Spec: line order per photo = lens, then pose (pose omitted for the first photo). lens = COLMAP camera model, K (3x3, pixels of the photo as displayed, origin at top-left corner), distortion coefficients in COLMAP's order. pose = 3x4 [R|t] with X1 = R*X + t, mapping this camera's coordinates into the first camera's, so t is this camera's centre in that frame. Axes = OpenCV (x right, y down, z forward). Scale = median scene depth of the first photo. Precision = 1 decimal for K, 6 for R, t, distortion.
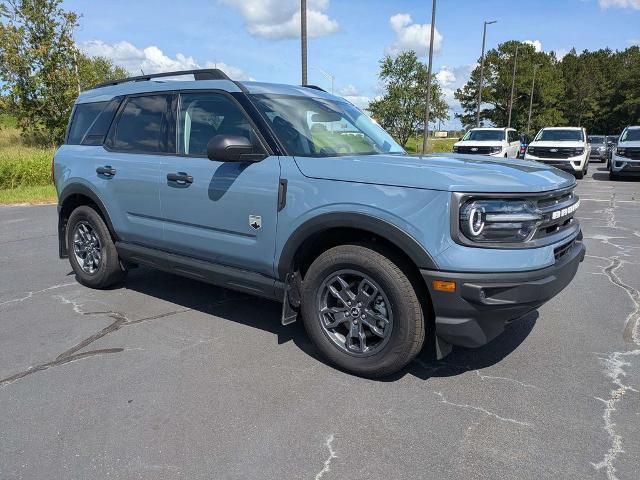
lens RADIAL K [[479.9, 0, 314.4], [0, 479.9, 243.1], [0, 0, 1]] dist [0.032828, -0.008020]
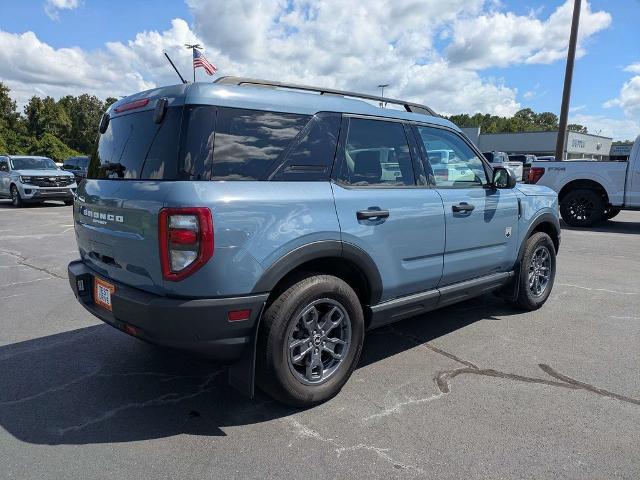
lens RADIAL K [[479.9, 0, 313.1], [0, 479.9, 242.1], [0, 0, 1]] dist [0.032828, -0.008020]
pose [[0.191374, -0.144322, 0.970849, -1.654469], [0.199278, 0.974243, 0.105545, -0.286918], [-0.961075, 0.173270, 0.215205, 1.325849]]
